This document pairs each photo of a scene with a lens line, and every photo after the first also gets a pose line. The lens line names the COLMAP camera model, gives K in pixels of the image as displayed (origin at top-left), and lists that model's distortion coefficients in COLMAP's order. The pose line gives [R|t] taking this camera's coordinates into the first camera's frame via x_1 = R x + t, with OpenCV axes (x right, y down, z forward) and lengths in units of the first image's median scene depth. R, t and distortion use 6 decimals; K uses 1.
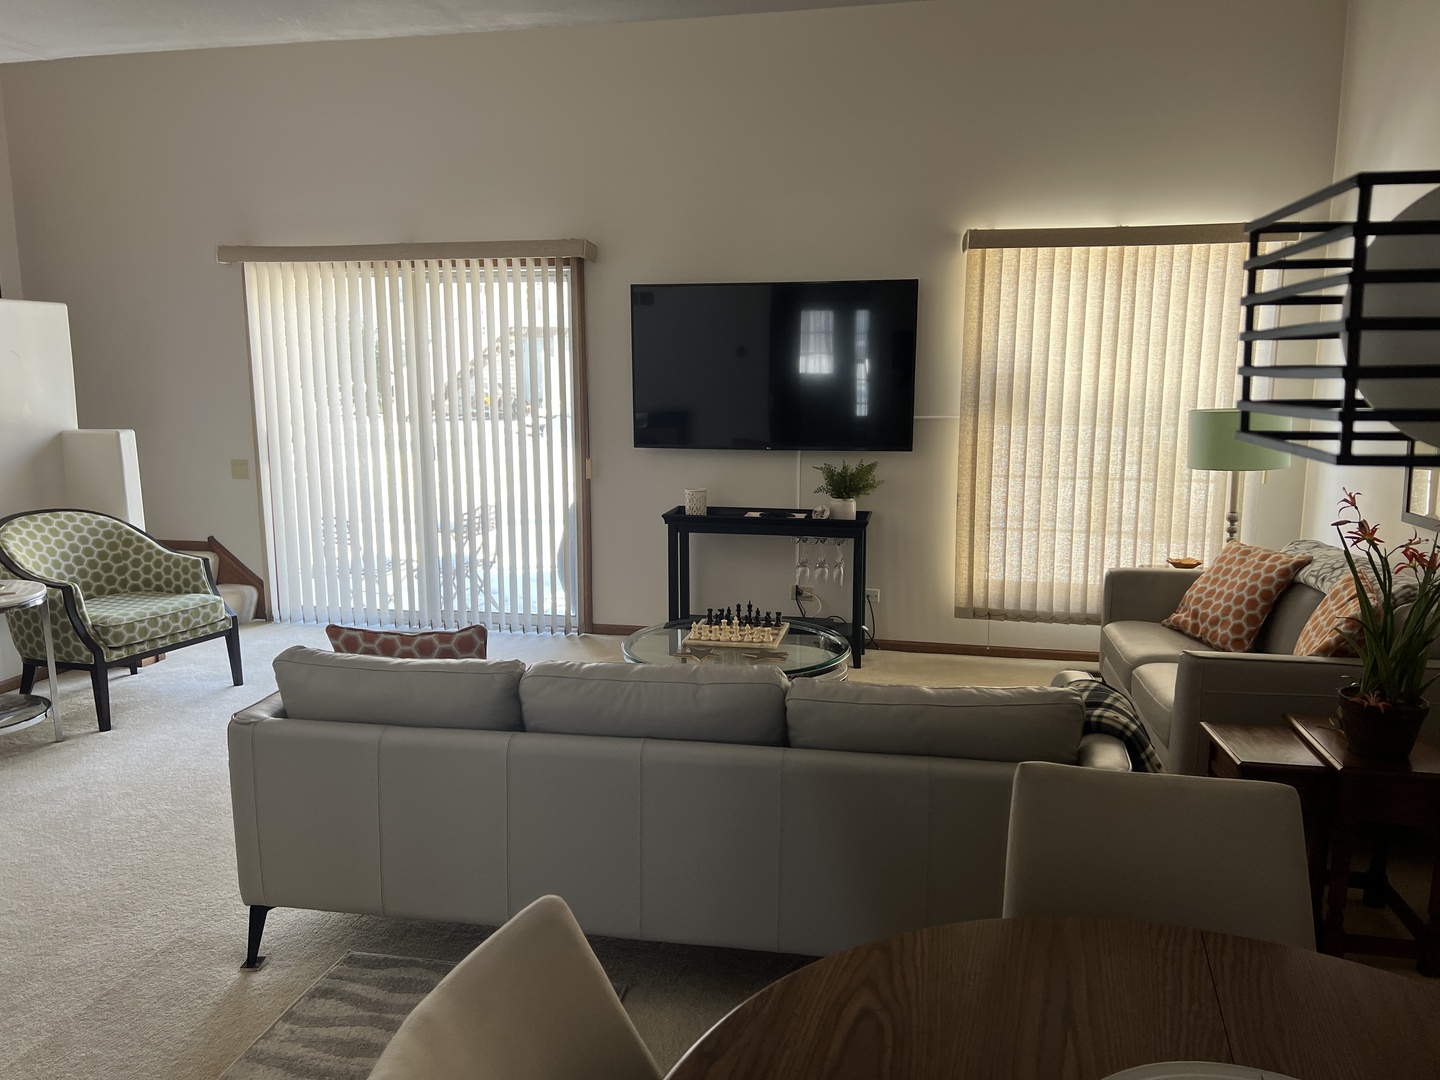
lens RADIAL K [[1096.9, 0, 726.4], [0, 1096.9, 537.2], [0, 0, 1]] dist [0.033273, -0.021408]
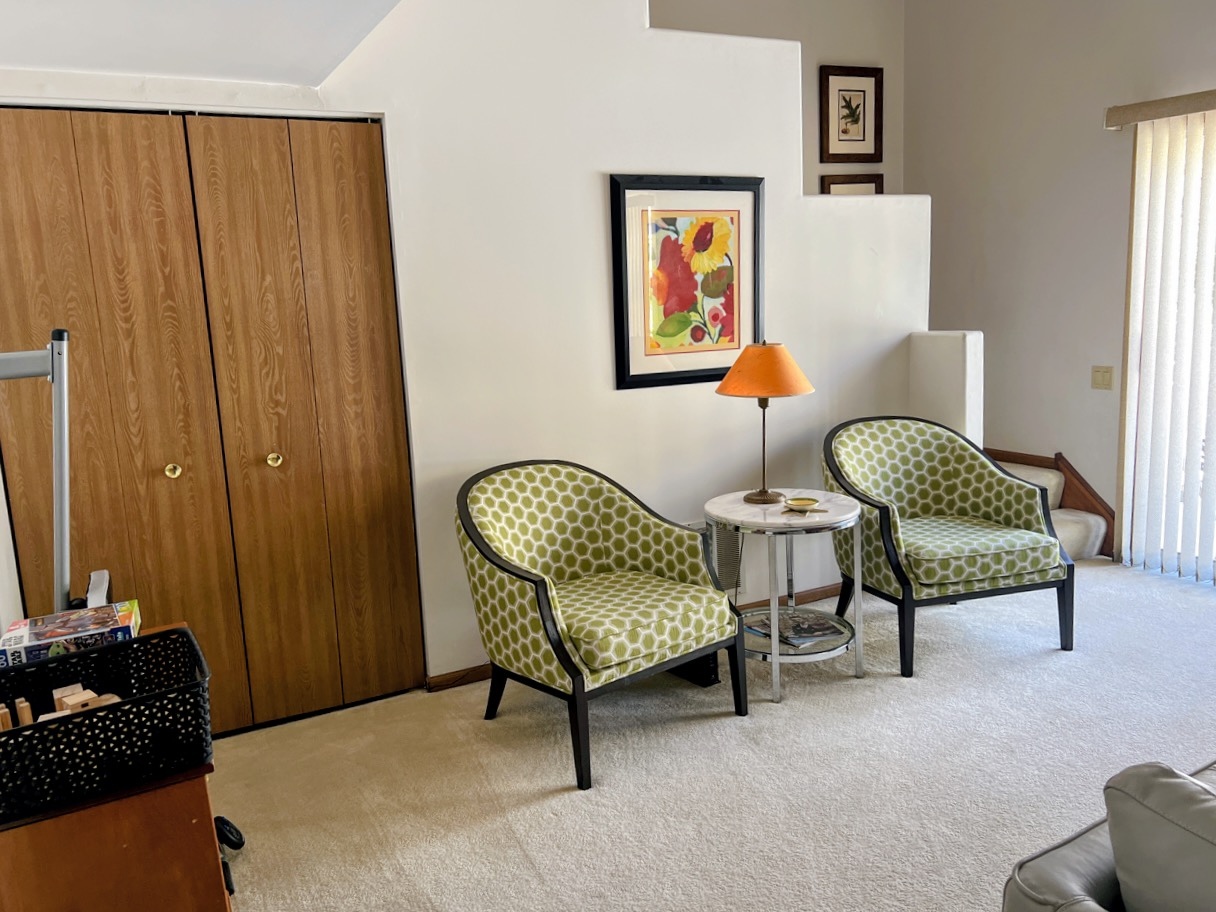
lens RADIAL K [[926.3, 0, 614.8], [0, 926.3, 450.9], [0, 0, 1]] dist [0.033273, -0.021408]
pose [[0.620209, 0.104120, -0.777496, -0.134843], [-0.079070, 0.994402, 0.070093, -0.032592], [0.780441, 0.018005, 0.624970, 0.320536]]
